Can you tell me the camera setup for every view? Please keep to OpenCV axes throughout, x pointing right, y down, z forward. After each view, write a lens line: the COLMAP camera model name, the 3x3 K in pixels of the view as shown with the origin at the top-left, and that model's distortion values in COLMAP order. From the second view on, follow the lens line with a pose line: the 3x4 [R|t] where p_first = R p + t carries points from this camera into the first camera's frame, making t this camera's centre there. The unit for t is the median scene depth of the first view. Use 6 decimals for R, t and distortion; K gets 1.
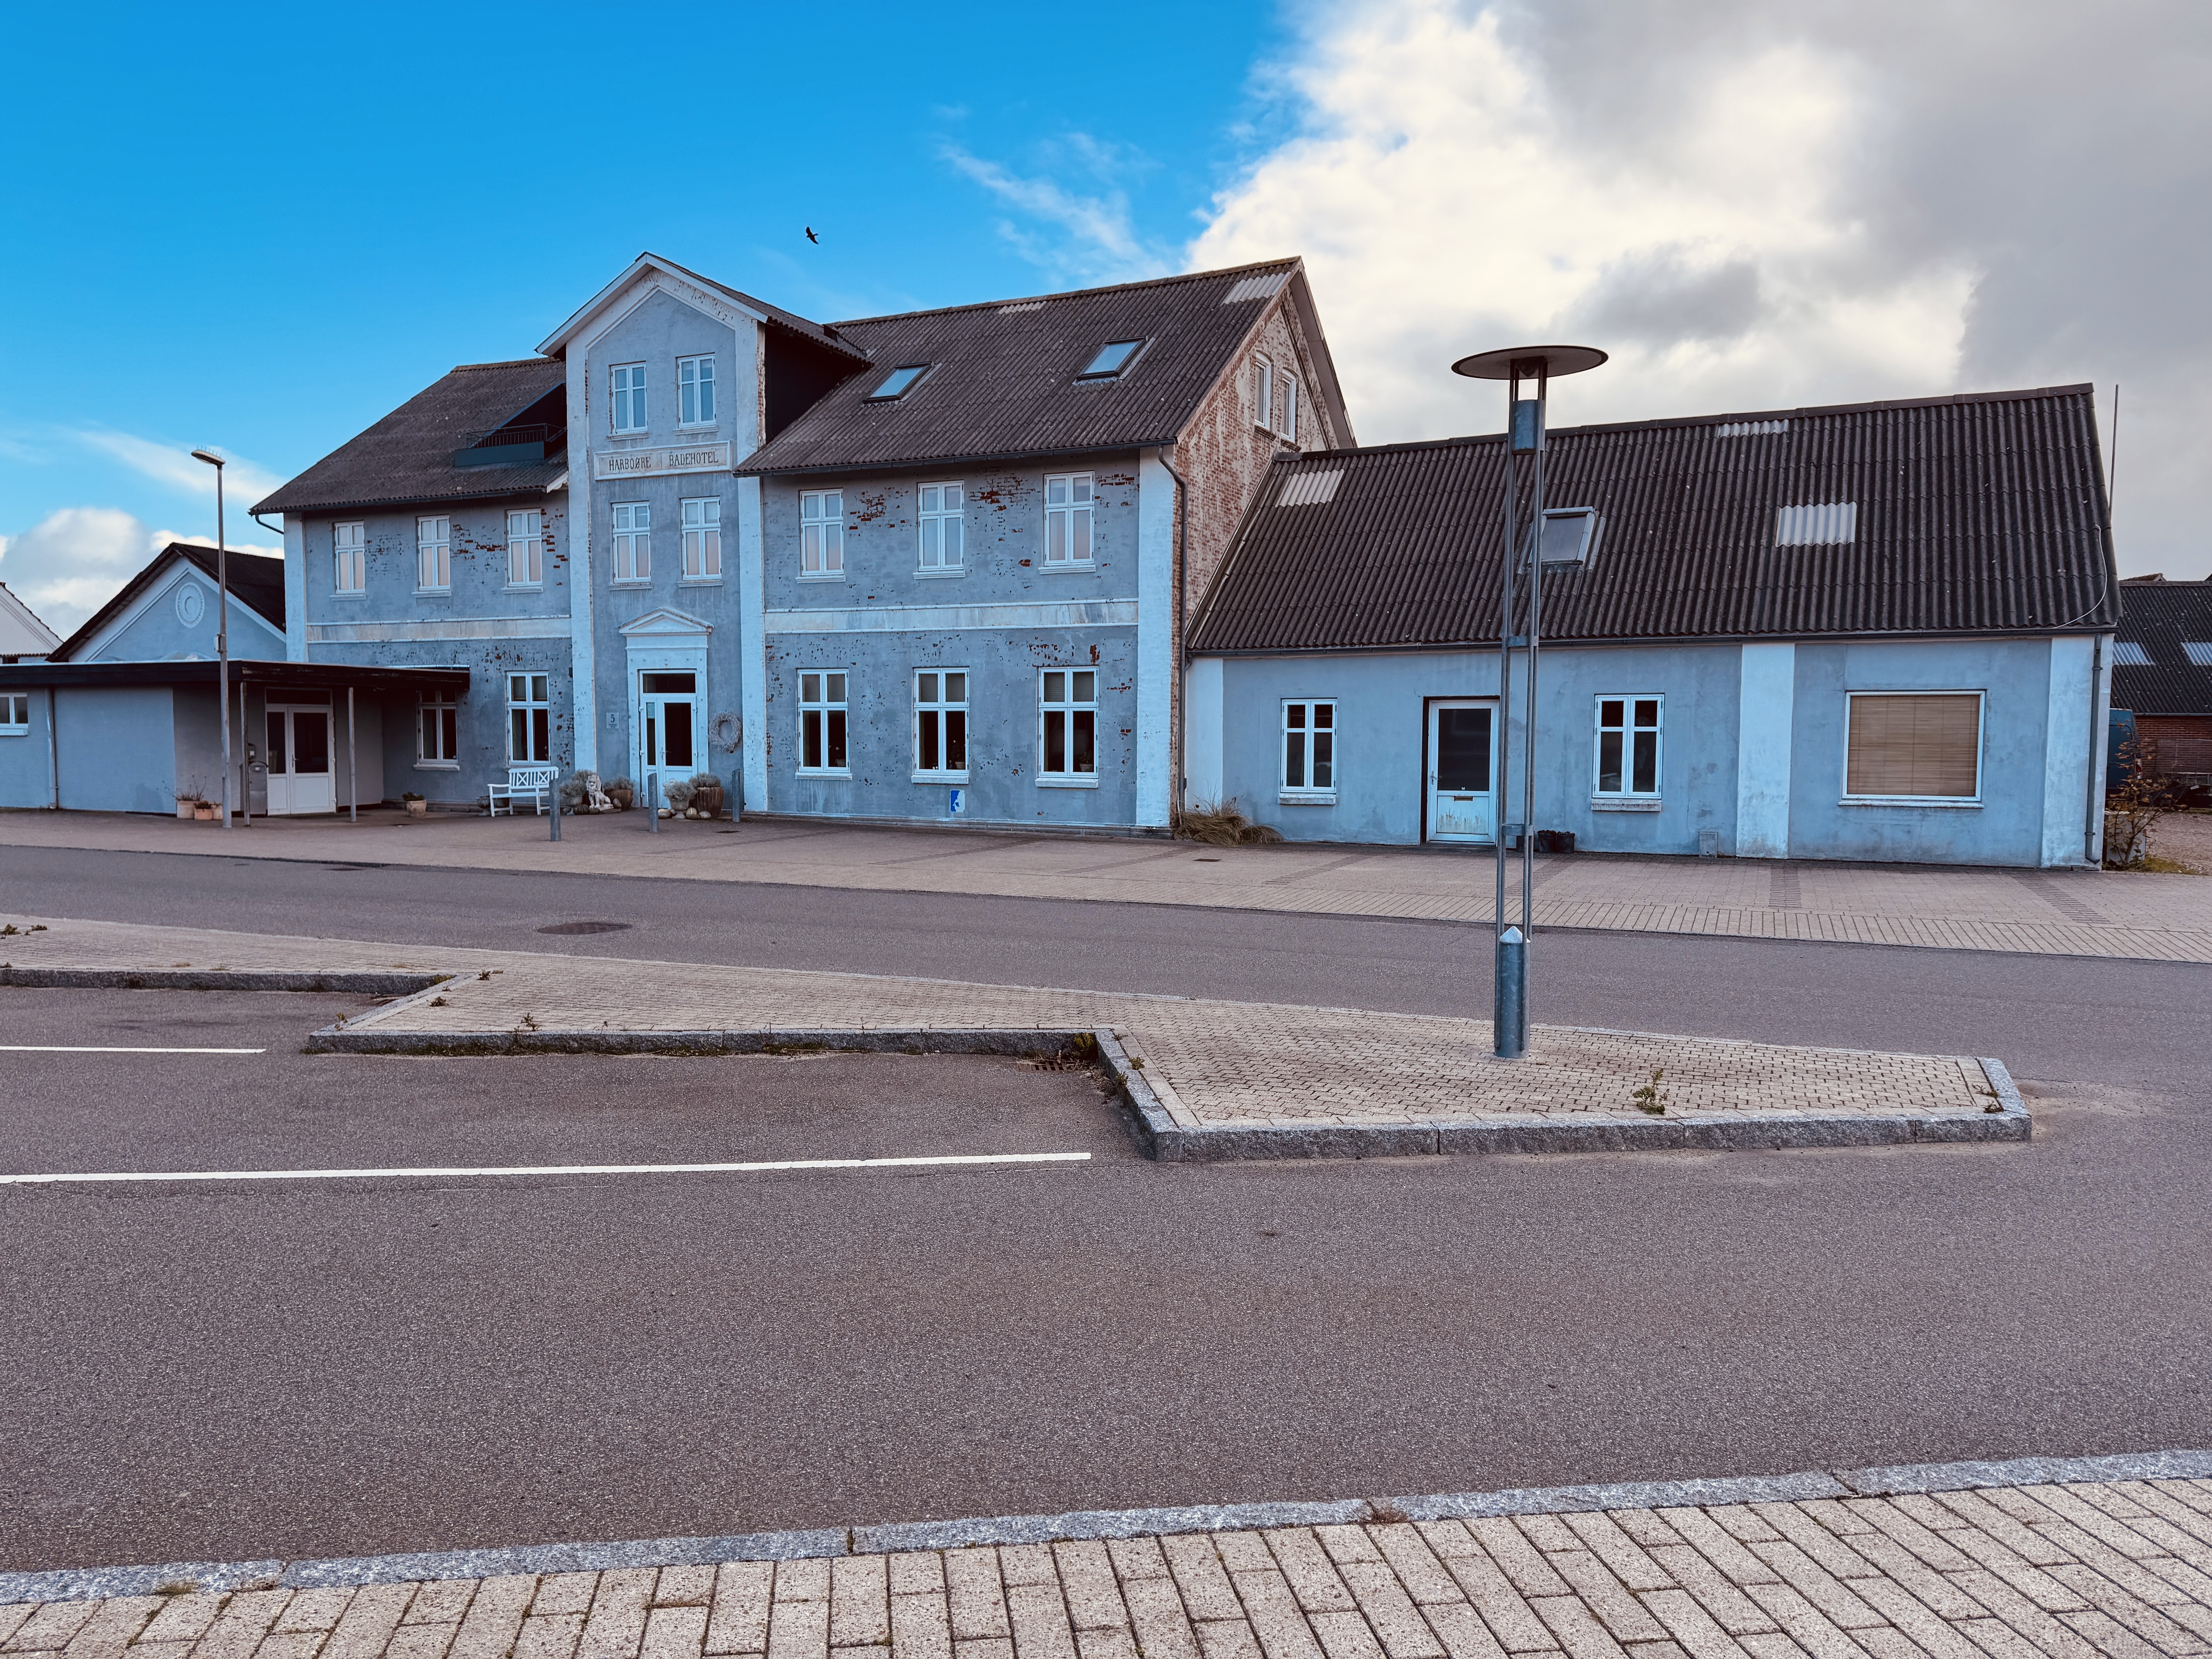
lens RADIAL K [[1537.1, 0, 1106.0], [0, 1537.1, 829.5], [0, 0, 1]] dist [0.153720, -0.334103]
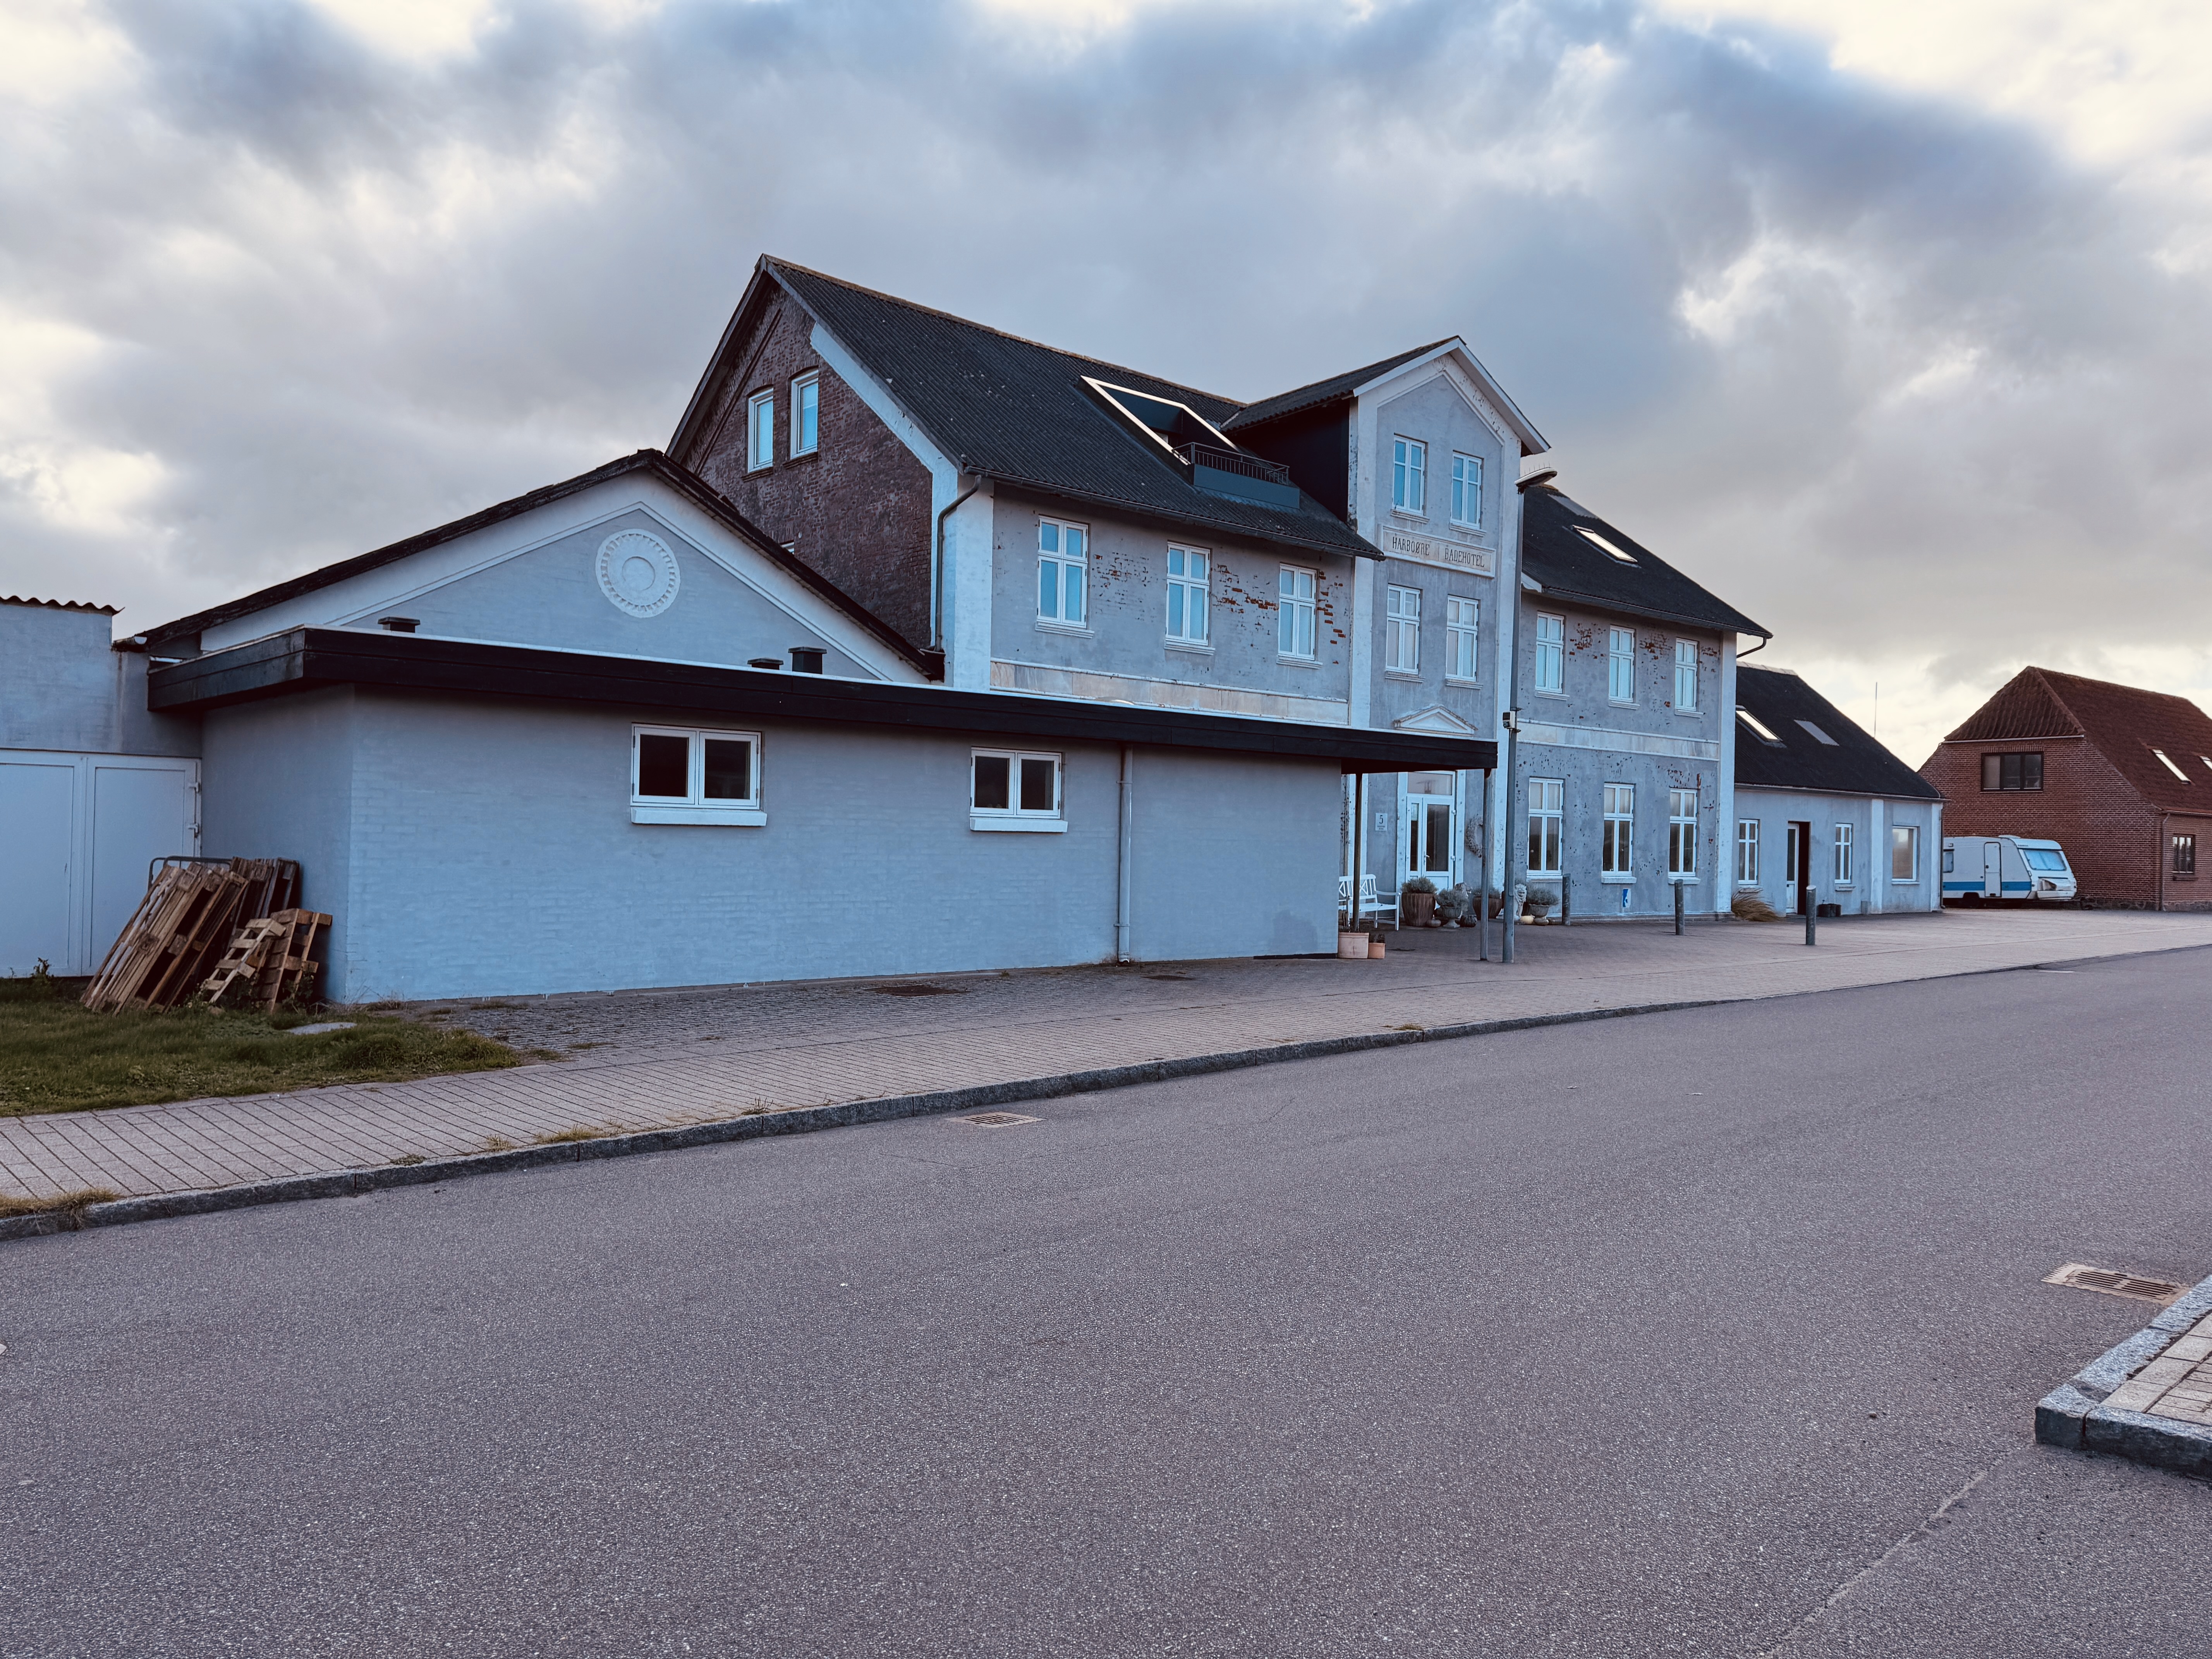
lens RADIAL K [[1537.1, 0, 1106.0], [0, 1537.1, 829.5], [0, 0, 1]] dist [0.153720, -0.334103]
pose [[0.415126, 0.008708, 0.909722, -1.275047], [0.032878, 0.999157, -0.024567, -0.051849], [-0.909170, 0.040109, 0.414489, 0.827386]]
